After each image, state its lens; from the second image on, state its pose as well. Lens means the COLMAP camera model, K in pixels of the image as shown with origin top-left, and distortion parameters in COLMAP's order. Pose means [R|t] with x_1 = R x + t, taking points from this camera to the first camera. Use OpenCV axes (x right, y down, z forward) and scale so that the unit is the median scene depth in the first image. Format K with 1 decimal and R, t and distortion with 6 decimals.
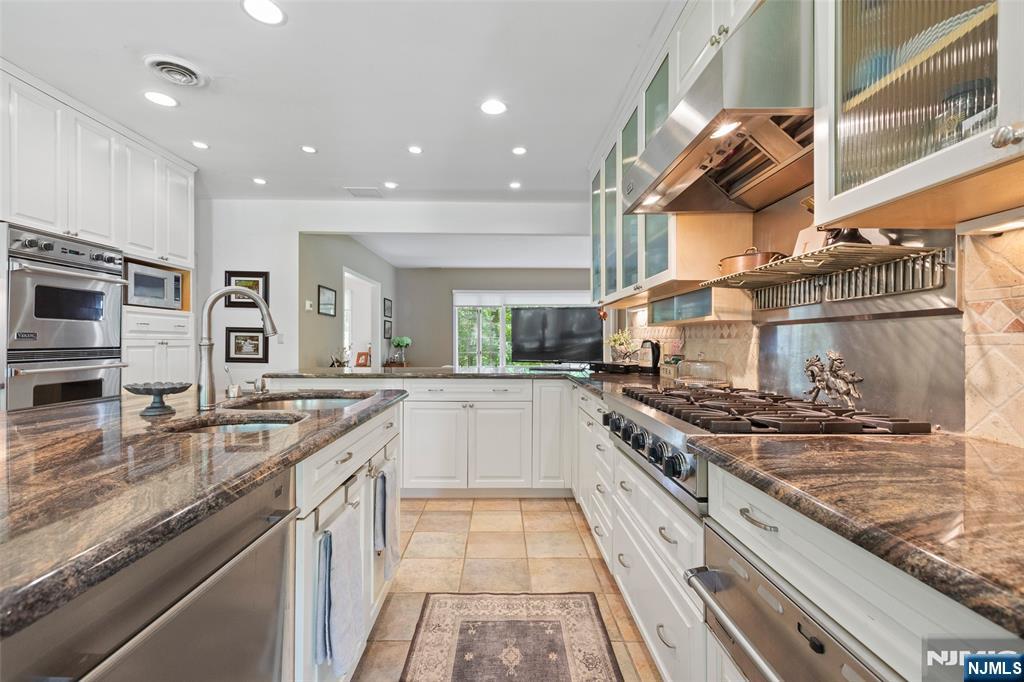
lens RADIAL K [[451.5, 0, 512.0], [0, 451.5, 341.0], [0, 0, 1]] dist [-0.000420, 0.000002]
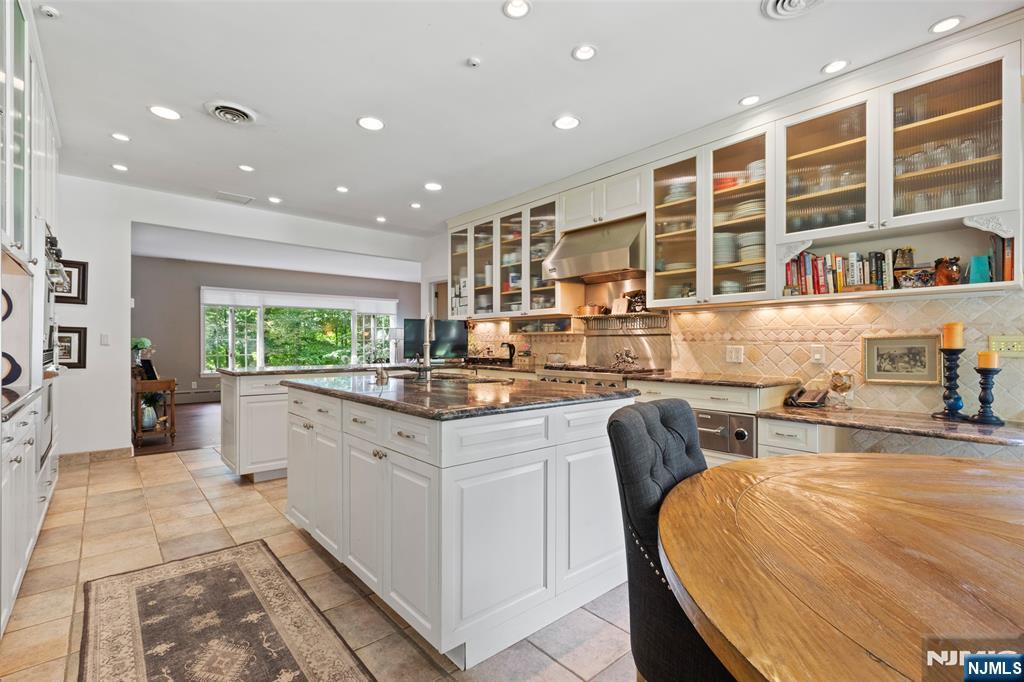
lens RADIAL K [[467.5, 0, 512.0], [0, 467.5, 341.0], [0, 0, 1]] dist [0.010425, -0.000340]
pose [[0.761950, 0.004467, 0.647621, -0.994546], [-0.001762, 0.999987, -0.004825, 0.000248], [-0.647634, 0.002536, 0.761947, -0.411479]]
